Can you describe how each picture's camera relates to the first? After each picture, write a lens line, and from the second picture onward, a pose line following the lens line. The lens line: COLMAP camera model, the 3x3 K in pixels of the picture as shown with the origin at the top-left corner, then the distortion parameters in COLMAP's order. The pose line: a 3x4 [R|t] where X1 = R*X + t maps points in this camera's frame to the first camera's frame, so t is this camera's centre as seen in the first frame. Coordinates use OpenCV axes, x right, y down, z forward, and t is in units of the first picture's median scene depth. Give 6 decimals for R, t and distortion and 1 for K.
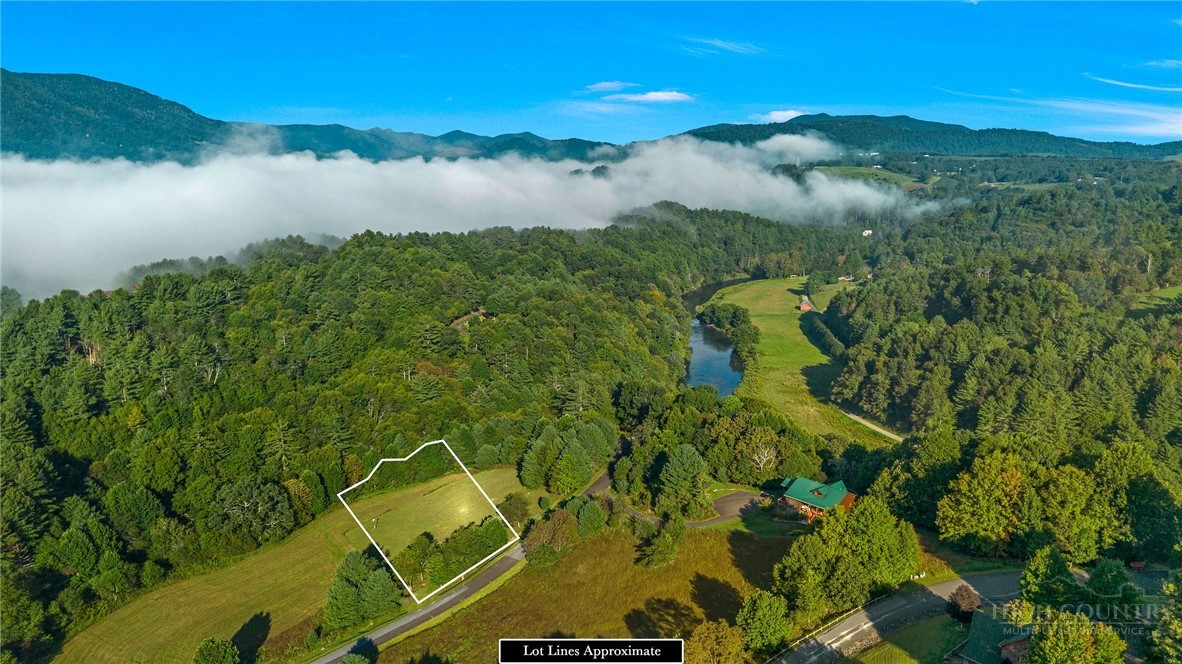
lens RADIAL K [[817.8, 0, 591.0], [0, 817.8, 332.0], [0, 0, 1]] dist [0.094777, -0.101792]
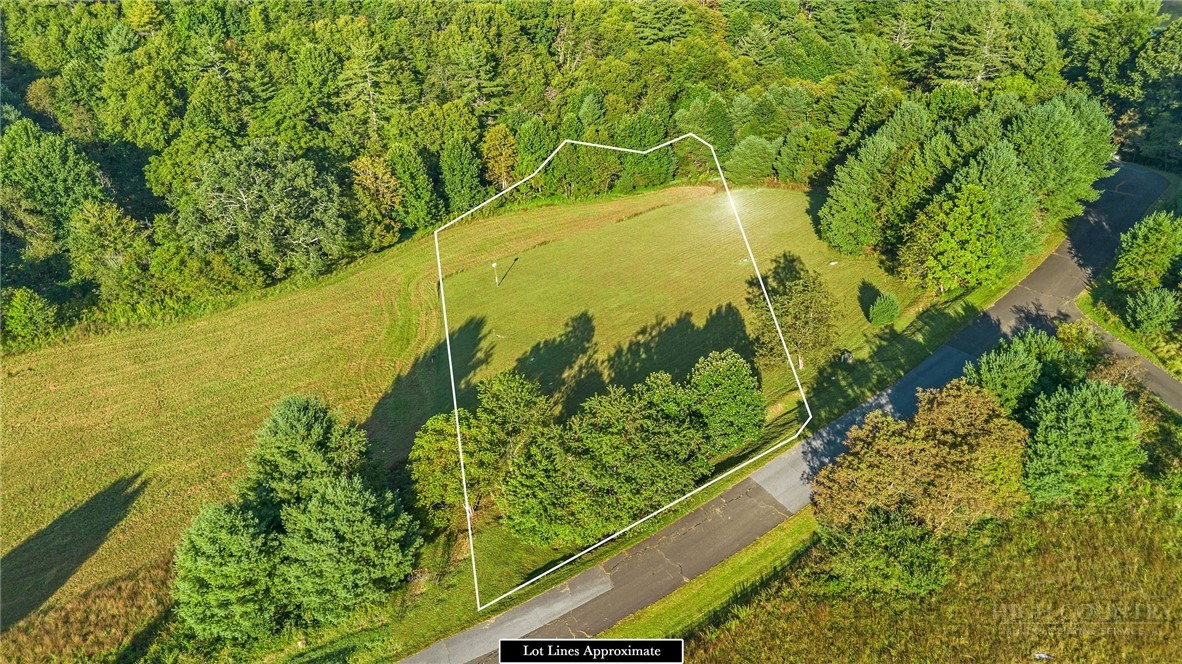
lens RADIAL K [[817.8, 0, 591.0], [0, 817.8, 332.0], [0, 0, 1]] dist [0.094777, -0.101792]
pose [[0.940497, 0.180522, -0.287884, -0.057265], [-0.065322, 0.927458, 0.368177, 0.073529], [0.333464, -0.327465, 0.884064, 0.511063]]
